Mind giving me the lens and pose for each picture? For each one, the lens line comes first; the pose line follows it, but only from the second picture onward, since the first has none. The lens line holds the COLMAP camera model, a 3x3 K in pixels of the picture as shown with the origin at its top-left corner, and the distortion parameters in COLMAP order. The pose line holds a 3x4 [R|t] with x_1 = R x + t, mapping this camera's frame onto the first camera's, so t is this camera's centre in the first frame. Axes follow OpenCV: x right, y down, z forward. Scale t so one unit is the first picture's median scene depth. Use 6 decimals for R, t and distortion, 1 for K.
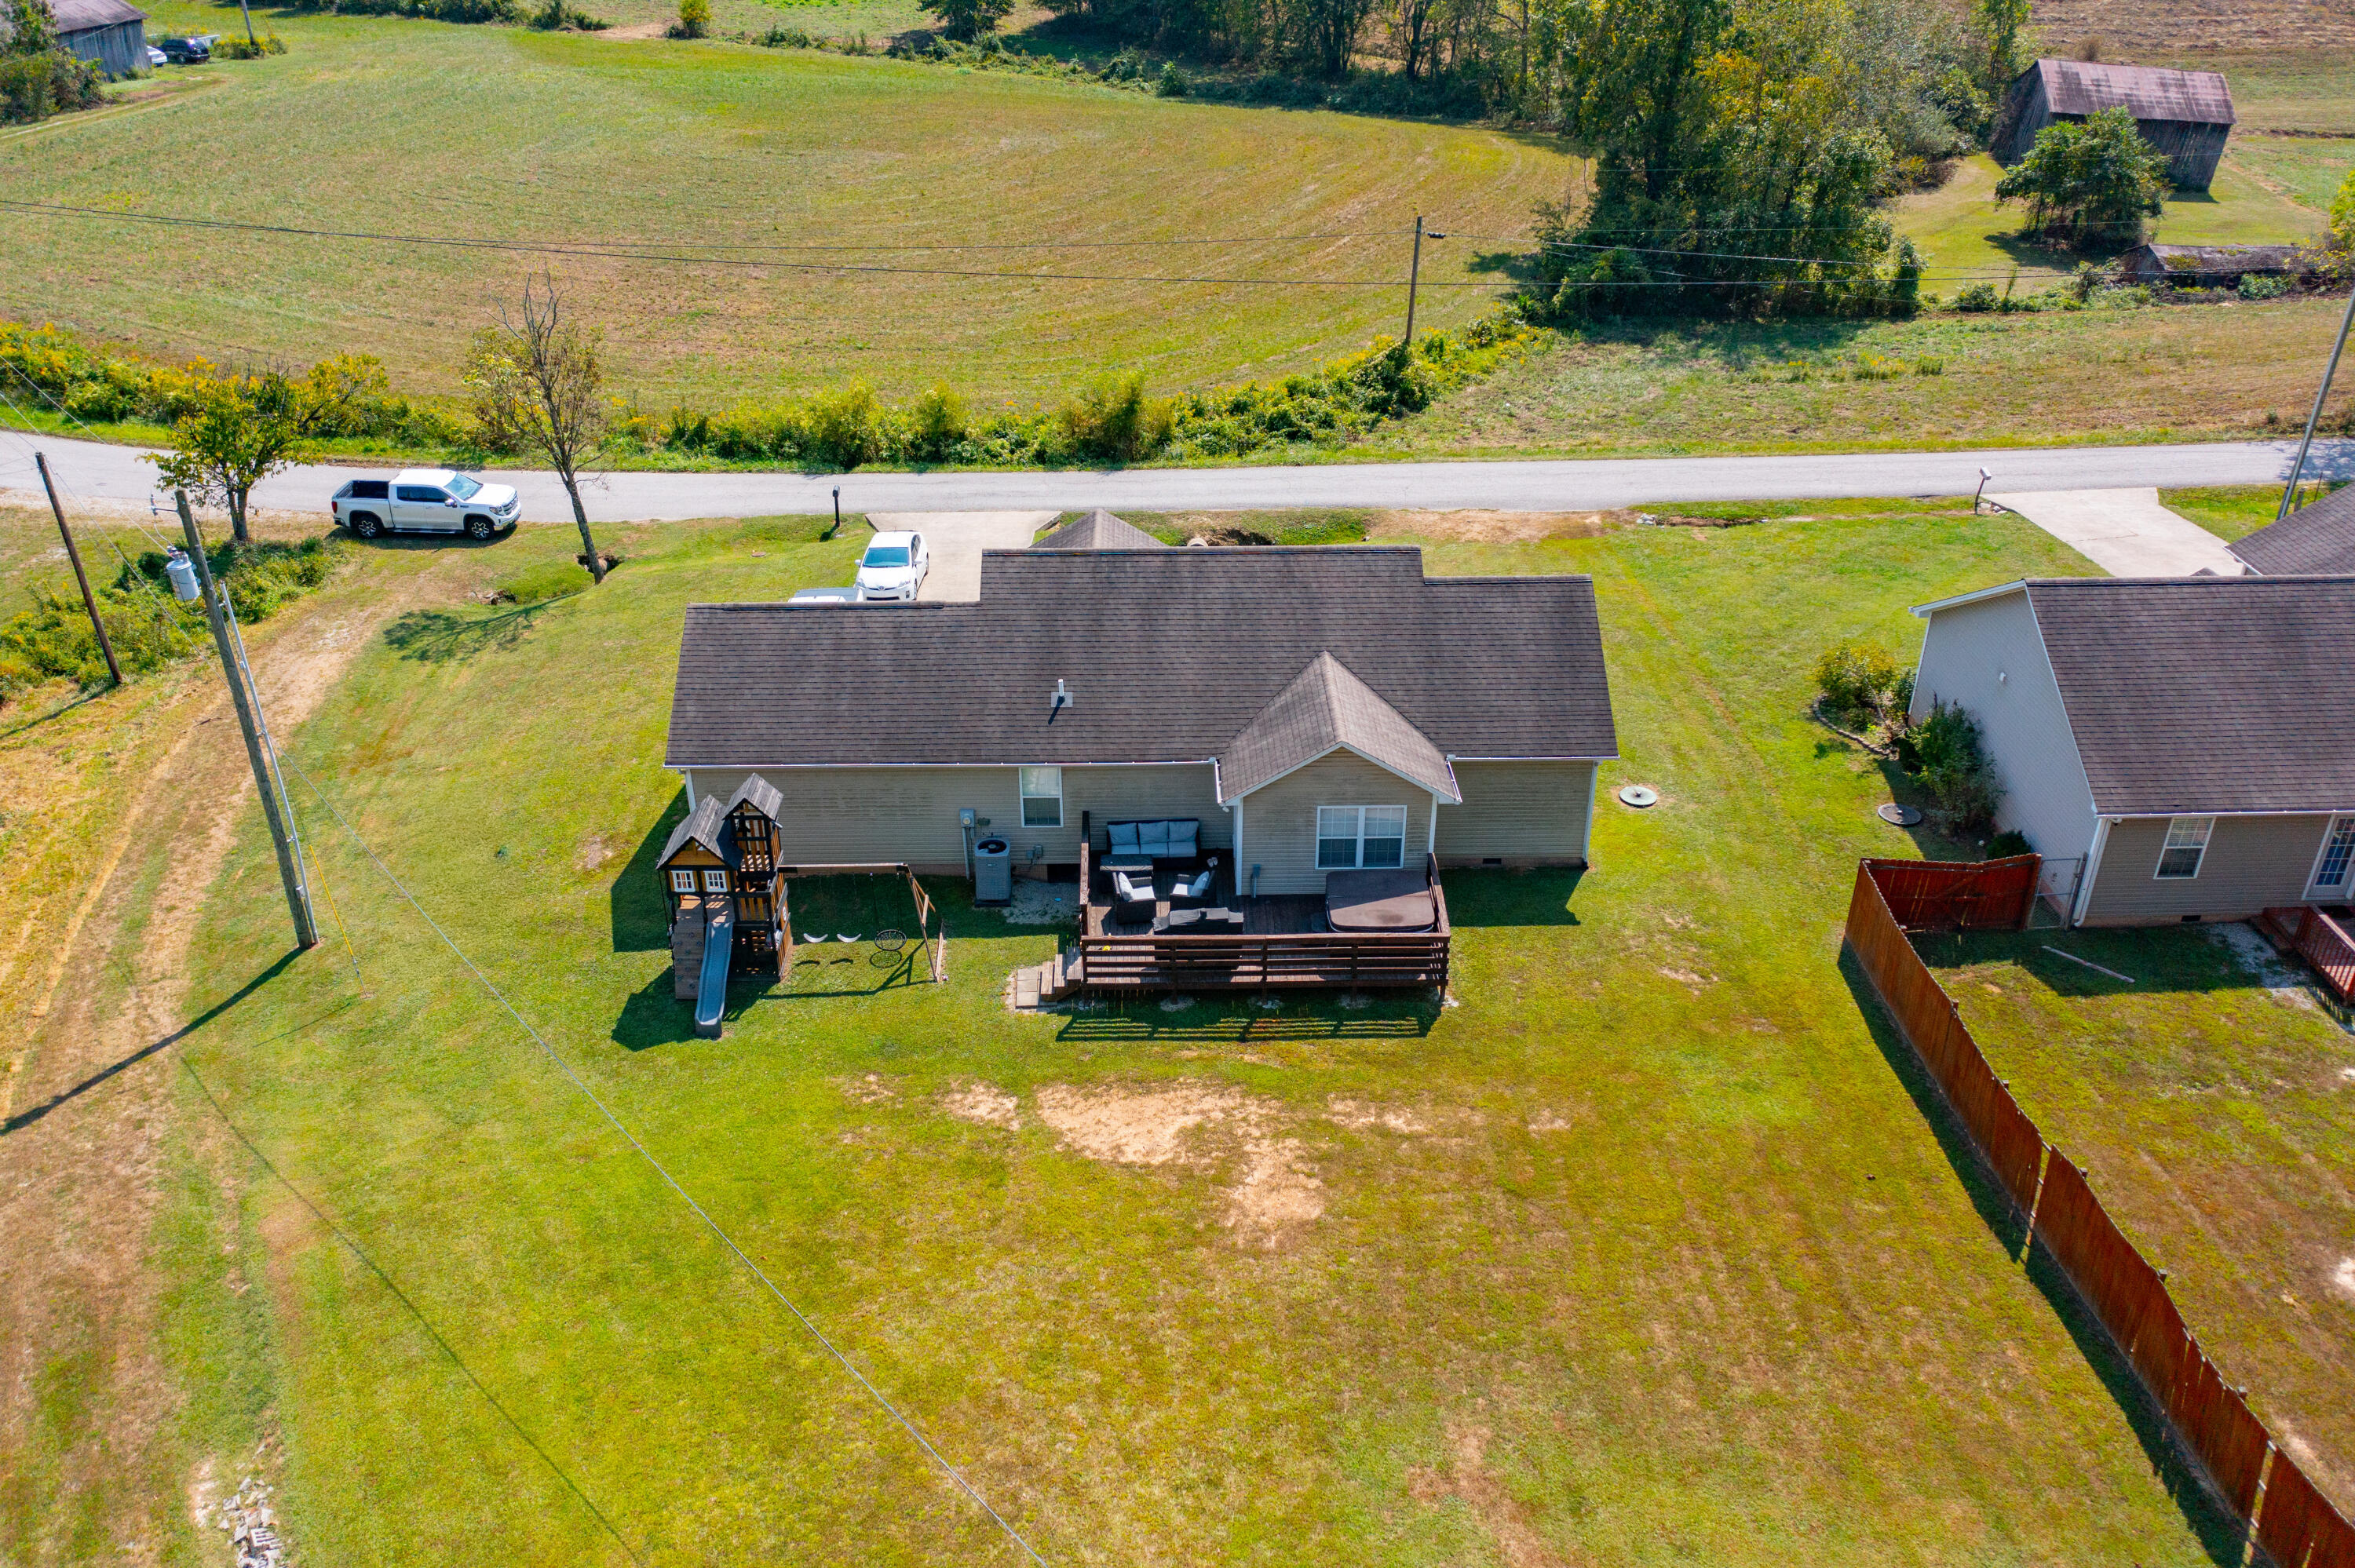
lens RADIAL K [[1857.2, 0, 1170.5], [0, 1857.2, 788.2], [0, 0, 1]] dist [-0.020208, 0.014059]
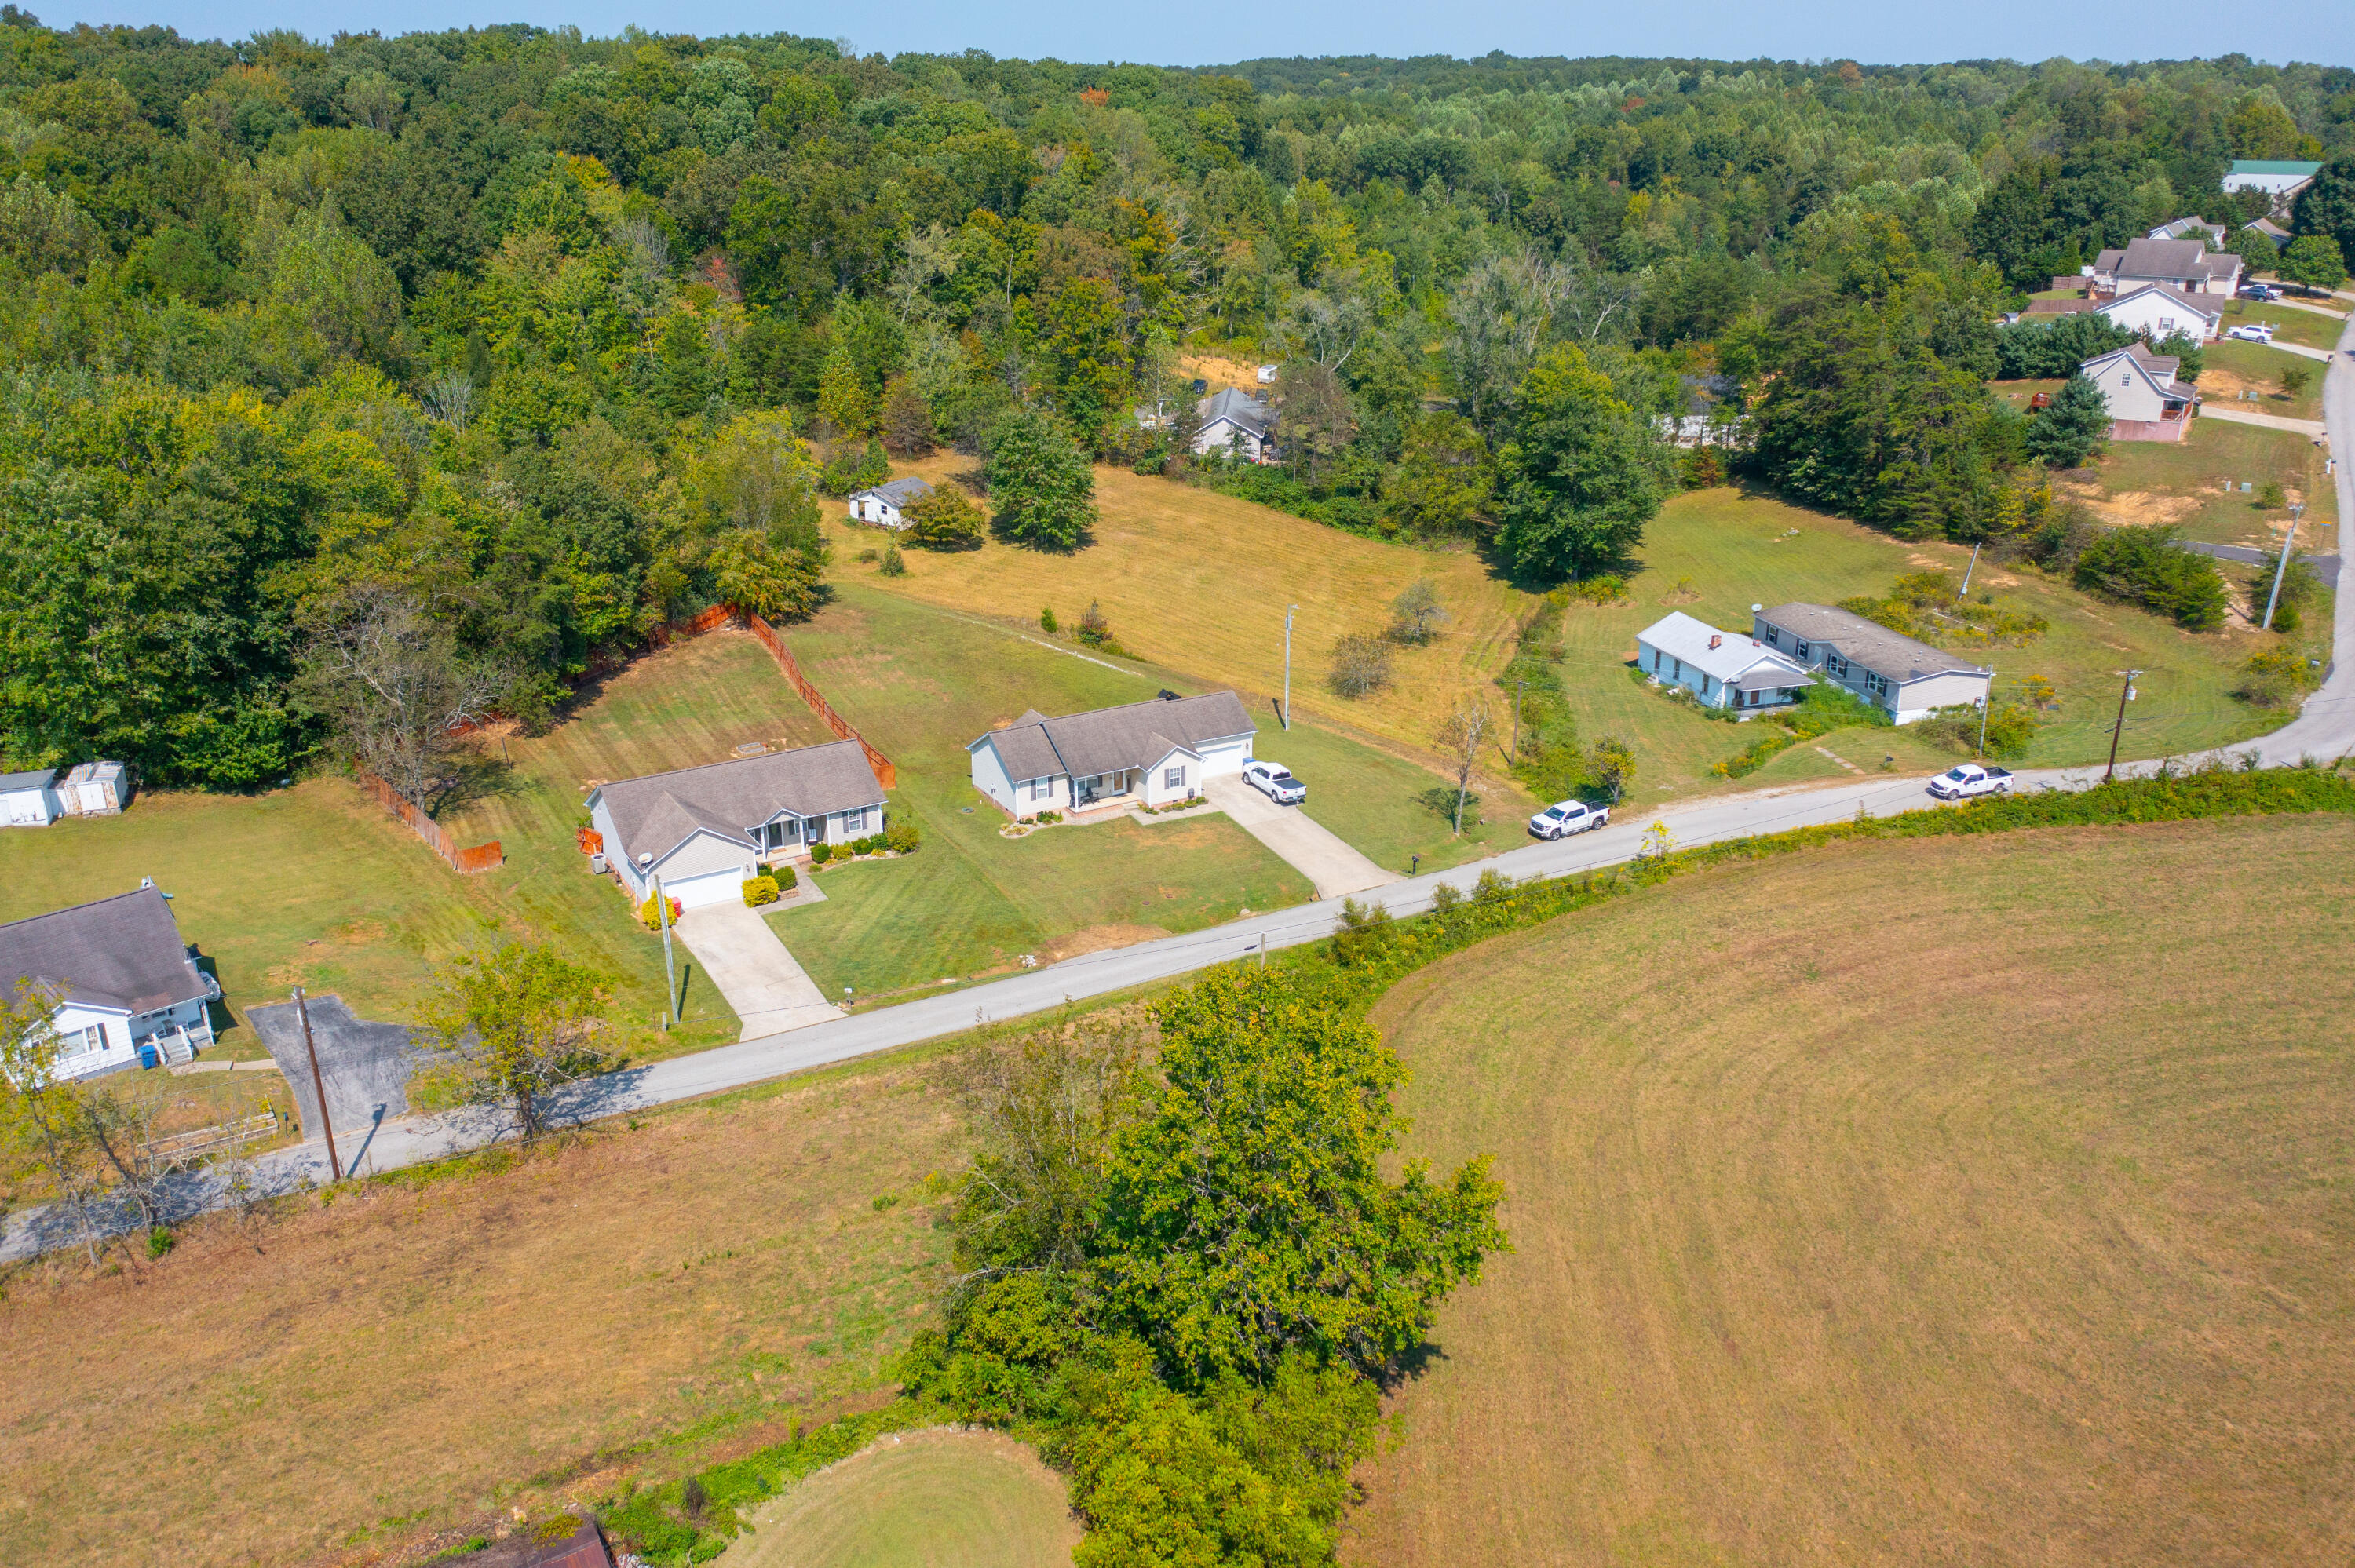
lens RADIAL K [[1857.2, 0, 1186.7], [0, 1857.2, 774.9], [0, 0, 1]] dist [-0.020208, 0.014059]
pose [[-0.869918, 0.175536, -0.460900, 1.394560], [-0.238551, 0.668174, 0.704725, -2.355790], [0.431666, 0.723001, -0.539382, 2.898990]]
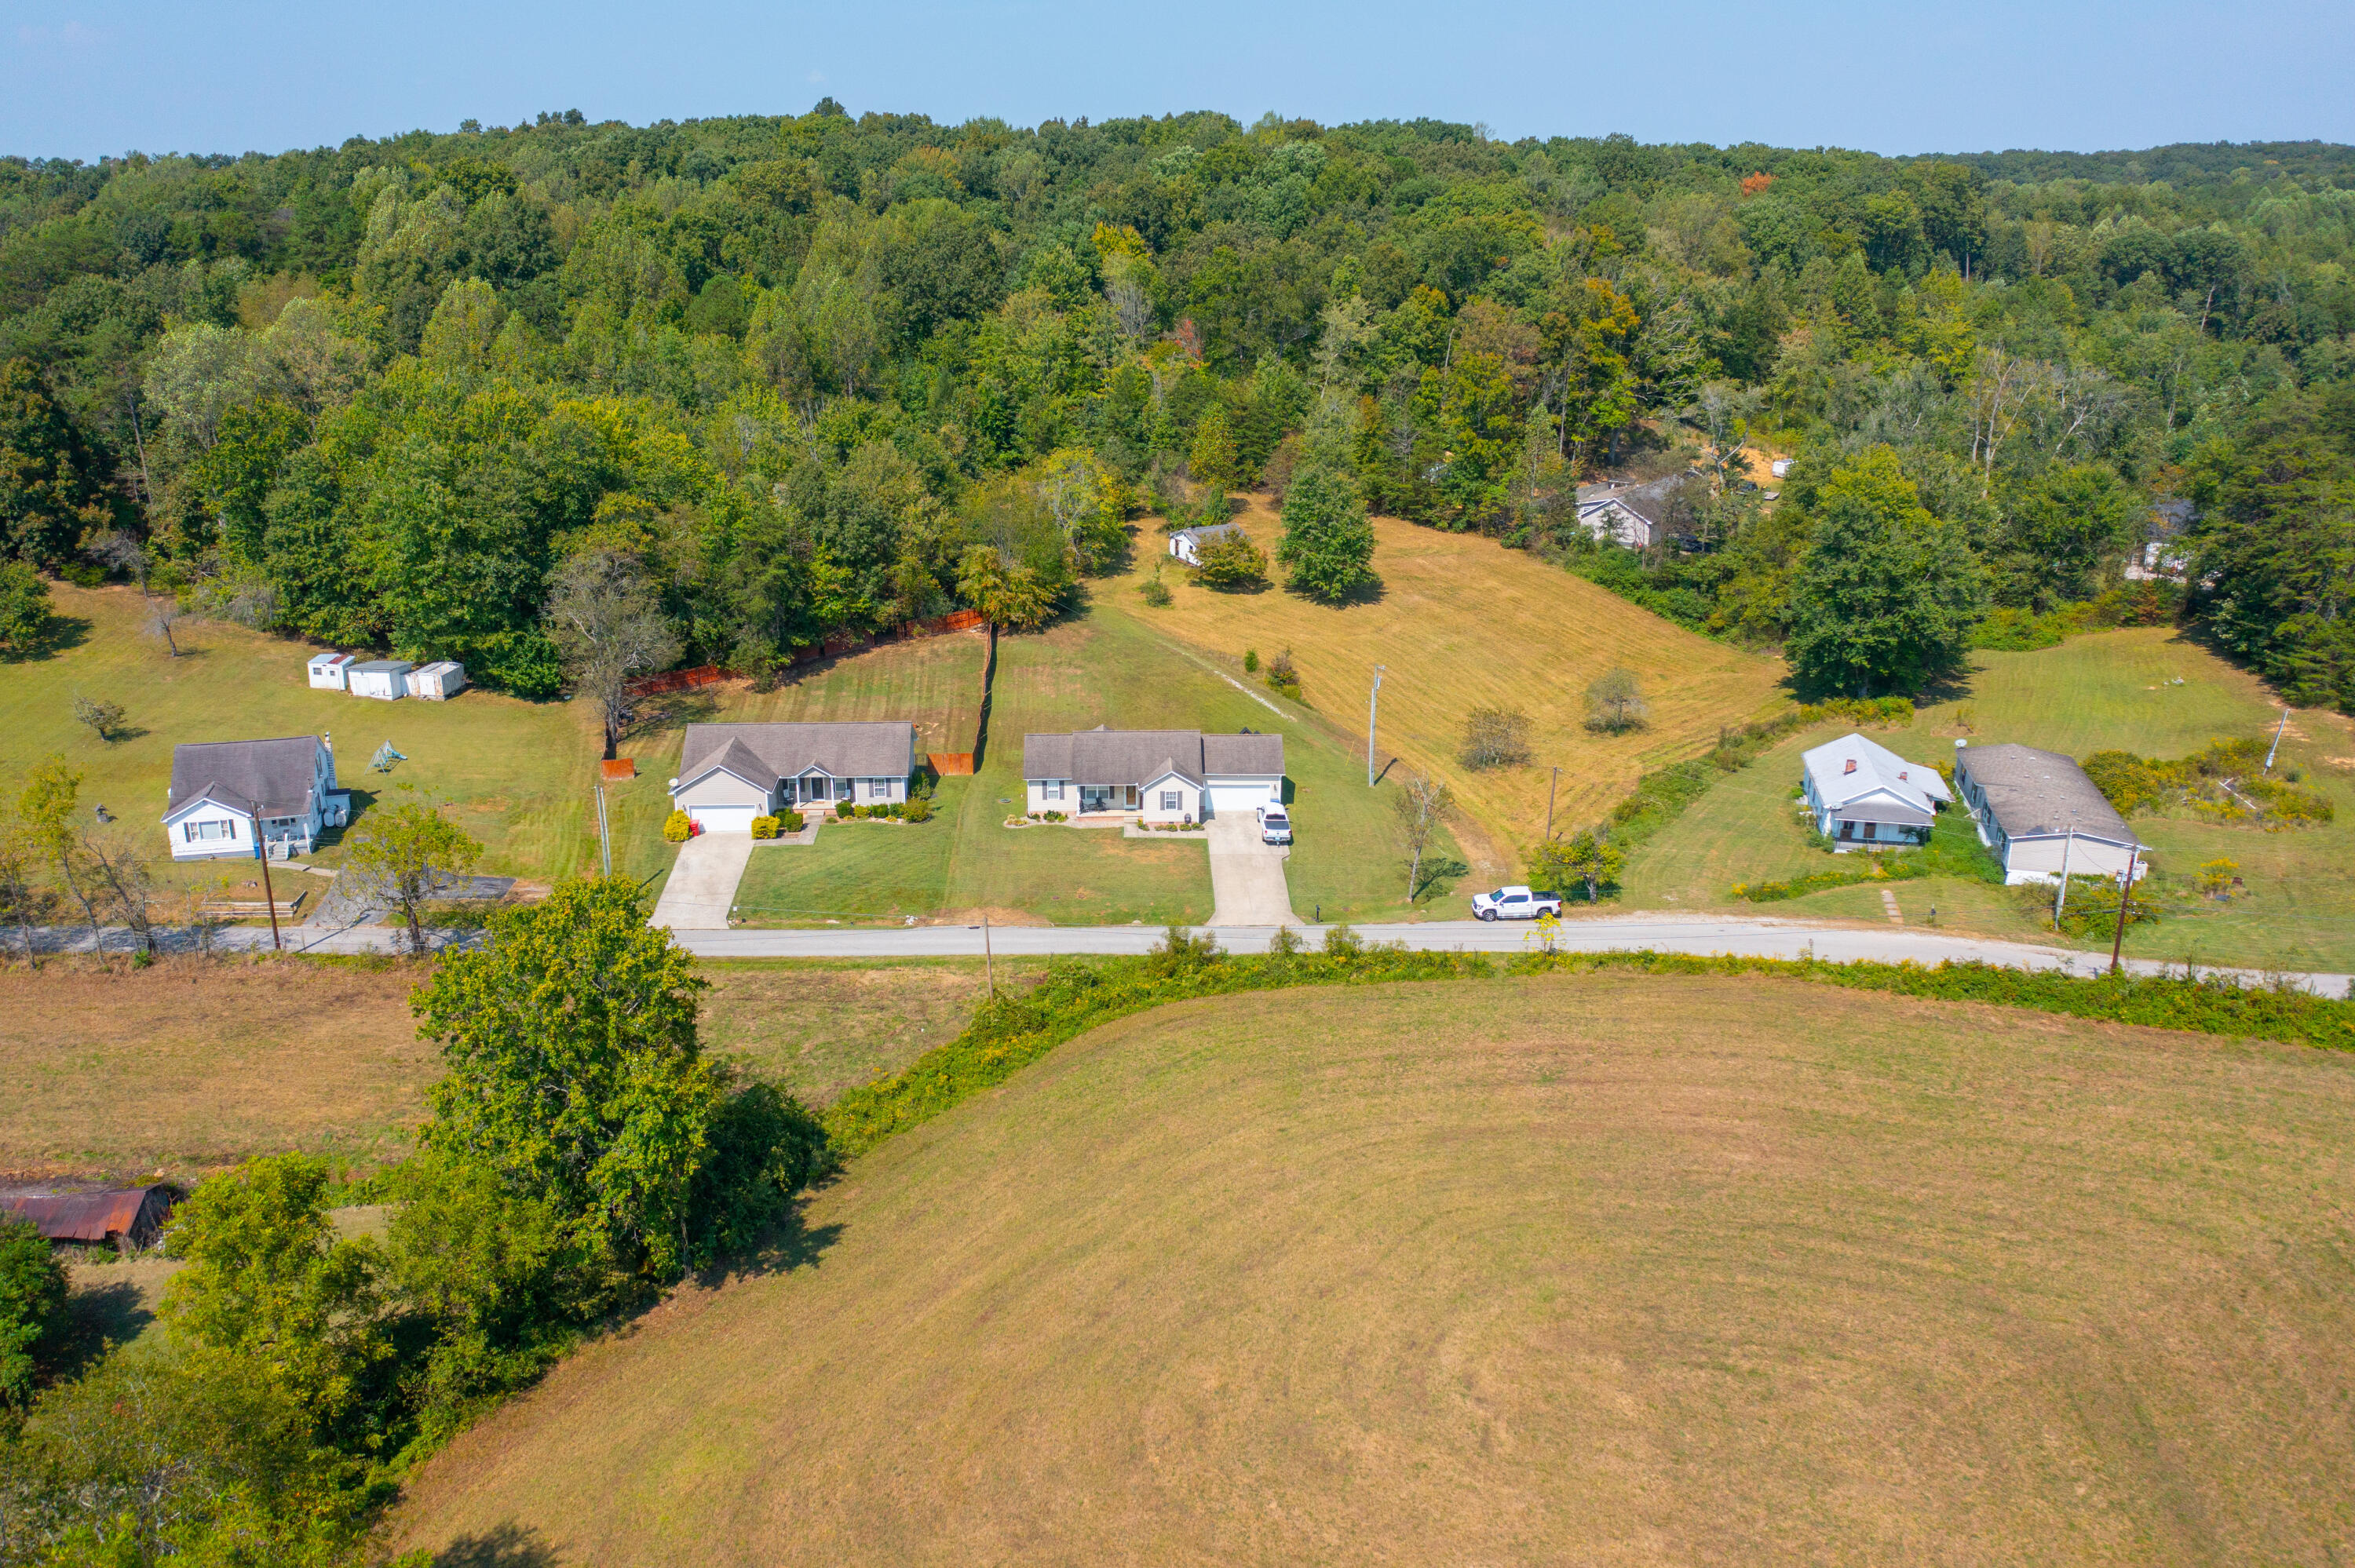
lens RADIAL K [[1857.2, 0, 1187.5], [0, 1857.2, 792.3], [0, 0, 1]] dist [-0.020208, 0.014059]
pose [[-0.999407, 0.008743, -0.033312, 0.038802], [-0.018910, 0.669087, 0.742944, -2.667964], [0.028784, 0.743133, -0.668524, 3.461002]]
